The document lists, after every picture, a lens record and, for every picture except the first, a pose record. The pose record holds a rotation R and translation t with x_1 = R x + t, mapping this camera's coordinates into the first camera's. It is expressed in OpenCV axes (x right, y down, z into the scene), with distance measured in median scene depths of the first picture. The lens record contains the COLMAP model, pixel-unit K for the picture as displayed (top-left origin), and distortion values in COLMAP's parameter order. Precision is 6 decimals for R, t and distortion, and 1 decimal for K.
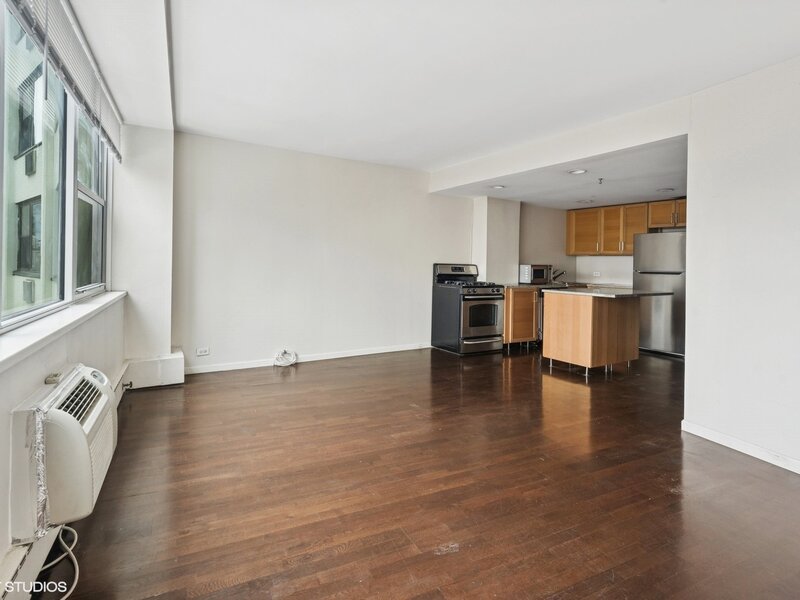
lens RADIAL K [[444.6, 0, 401.7], [0, 444.6, 261.6], [0, 0, 1]] dist [0.001574, -0.001231]
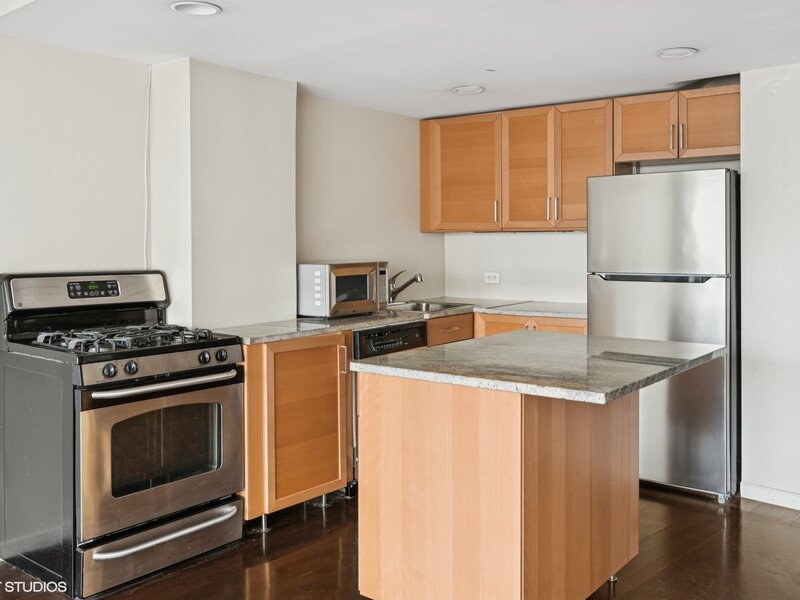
lens RADIAL K [[810.7, 0, 400.0], [0, 810.7, 300.0], [0, 0, 1]] dist [-0.009924, 0.001609]
pose [[0.944571, -0.046411, 0.325011, 0.137961], [0.022587, 0.996799, 0.076697, -0.013109], [-0.327530, -0.065105, 0.942595, 0.387276]]
